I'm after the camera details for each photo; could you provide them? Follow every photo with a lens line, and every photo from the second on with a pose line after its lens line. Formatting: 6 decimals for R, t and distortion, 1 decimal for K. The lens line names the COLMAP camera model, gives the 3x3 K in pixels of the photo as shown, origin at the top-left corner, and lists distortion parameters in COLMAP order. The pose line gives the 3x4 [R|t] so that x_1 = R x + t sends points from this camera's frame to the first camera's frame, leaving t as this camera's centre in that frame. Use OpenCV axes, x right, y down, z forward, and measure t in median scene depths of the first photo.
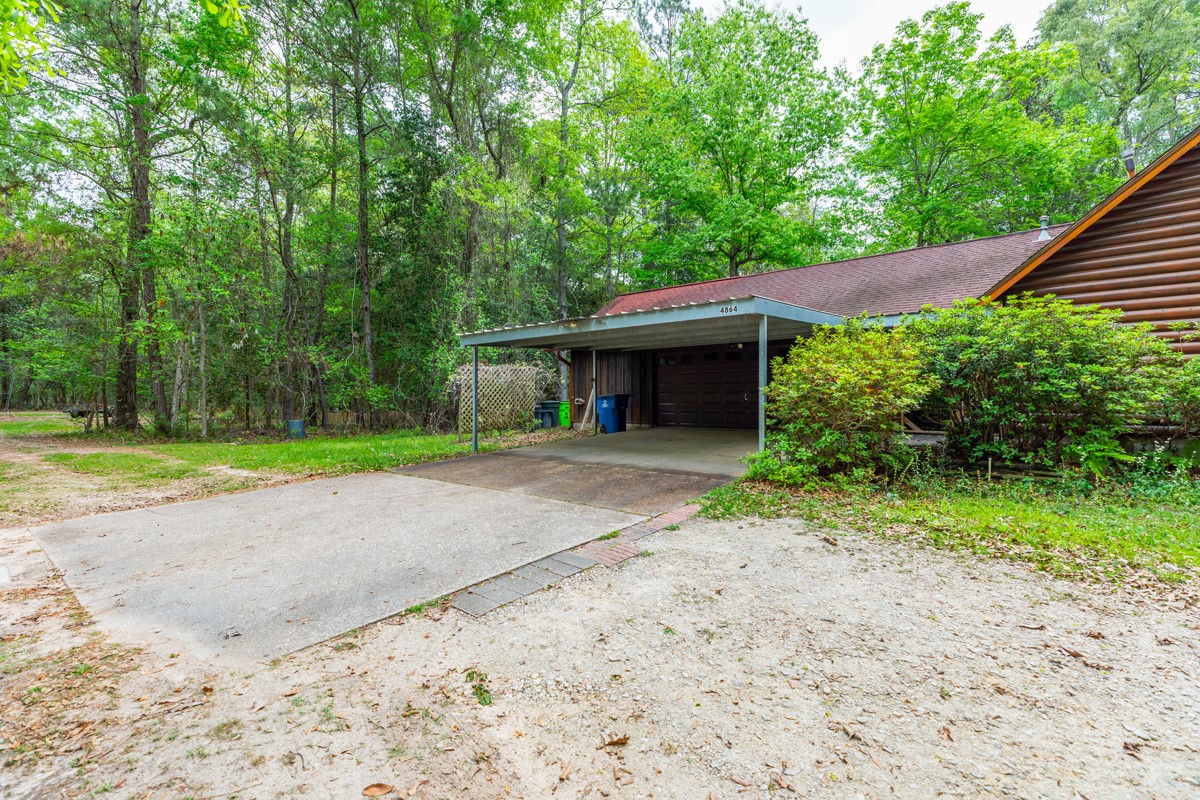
lens RADIAL K [[576.8, 0, 620.9], [0, 576.8, 416.6], [0, 0, 1]] dist [0.001216, 0.000267]
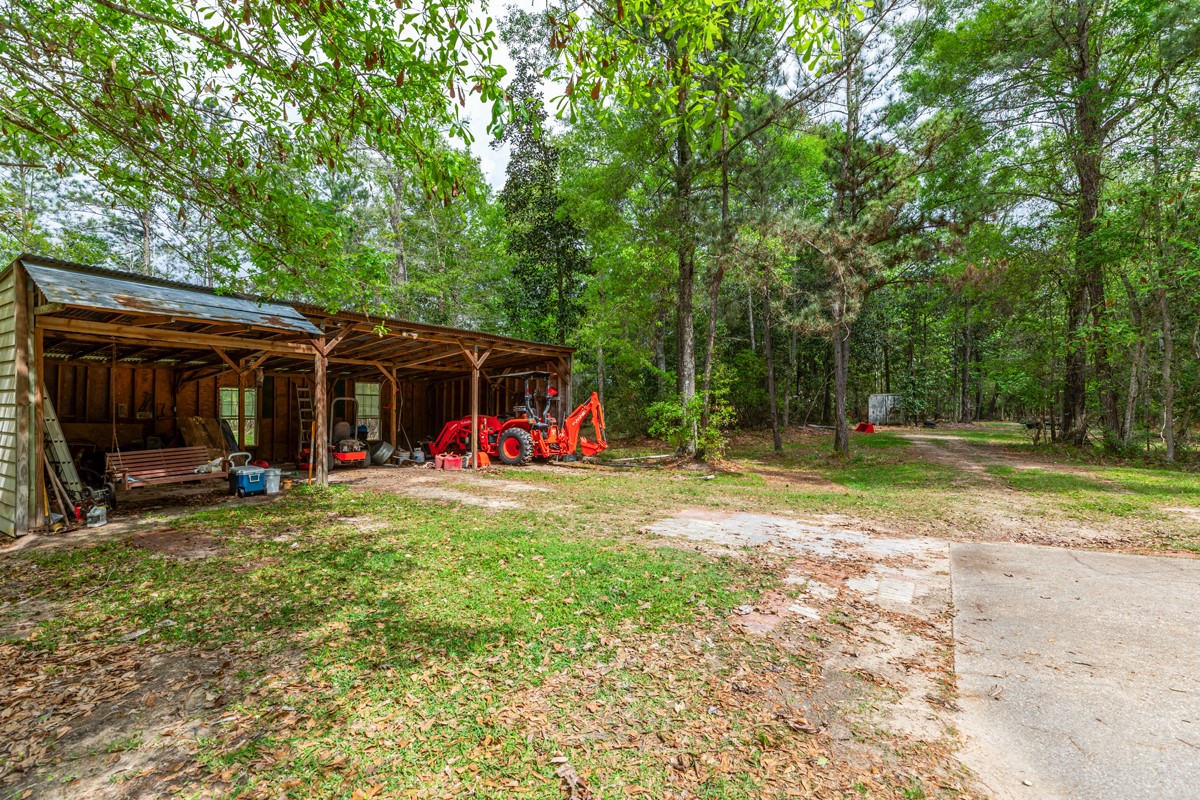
lens RADIAL K [[549.8, 0, 590.3], [0, 549.8, 389.3], [0, 0, 1]] dist [0.003009, 0.000776]
pose [[0.122400, -0.034363, -0.991886, -0.072119], [-0.033488, 0.998688, -0.038731, -0.008506], [0.991916, 0.037957, 0.121088, 0.130351]]
